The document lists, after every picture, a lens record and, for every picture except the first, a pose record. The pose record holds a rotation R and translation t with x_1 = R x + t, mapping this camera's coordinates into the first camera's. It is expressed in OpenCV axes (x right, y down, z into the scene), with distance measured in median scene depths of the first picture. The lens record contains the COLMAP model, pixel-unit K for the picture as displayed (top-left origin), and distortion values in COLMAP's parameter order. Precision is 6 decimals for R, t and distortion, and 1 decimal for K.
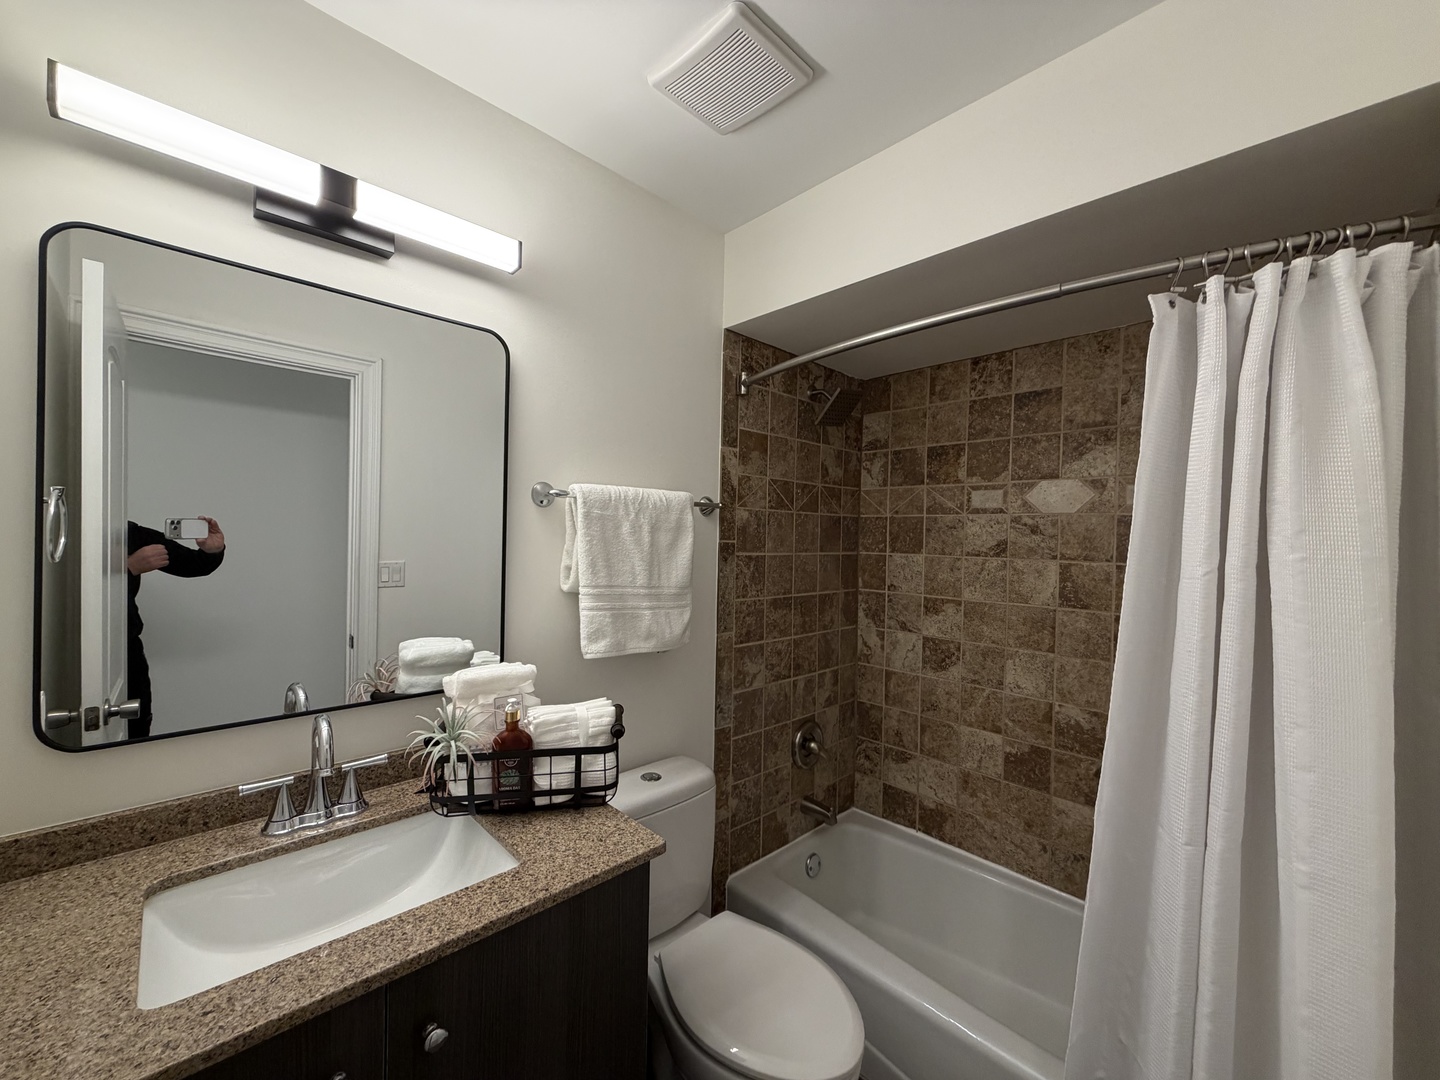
lens RADIAL K [[573.2, 0, 707.3], [0, 573.2, 541.4], [0, 0, 1]] dist [-0.000146, -0.000165]
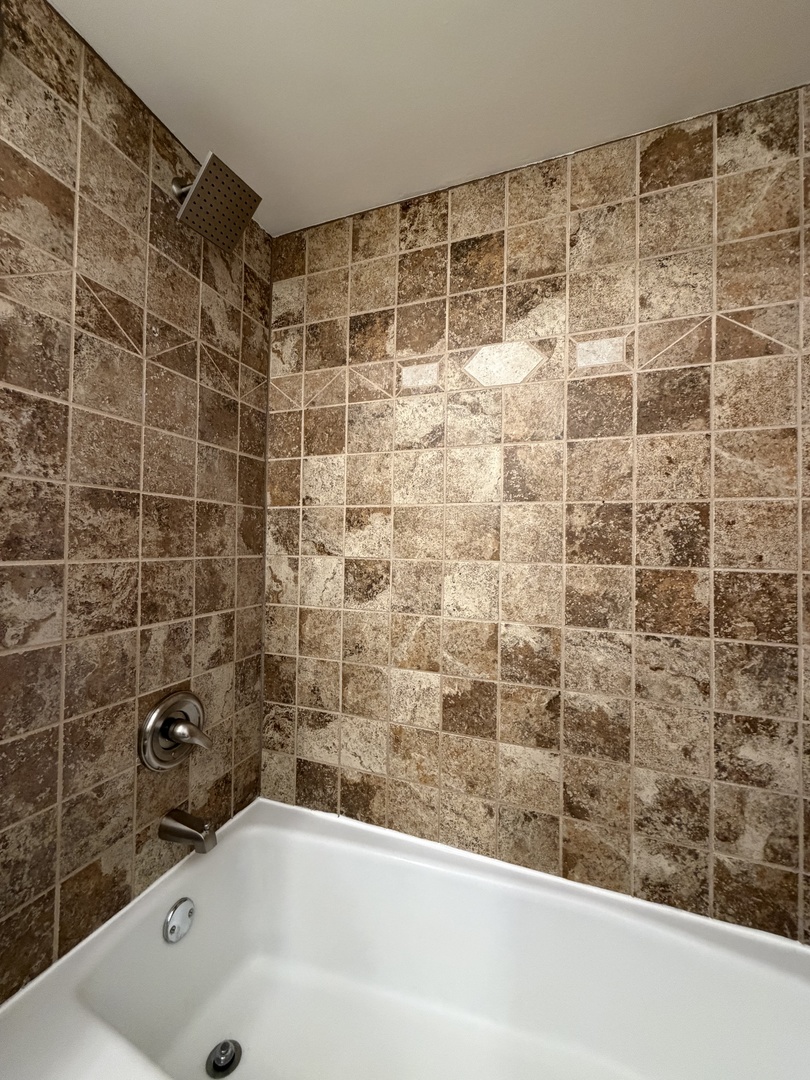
lens RADIAL K [[451.6, 0, 405.0], [0, 451.6, 540.0], [0, 0, 1]] dist [-0.000528, -0.000433]
pose [[0.896932, -0.005112, 0.442140, 0.189670], [0.004559, 0.999987, 0.002315, 0.145780], [-0.442146, -0.000061, 0.896943, 0.441772]]
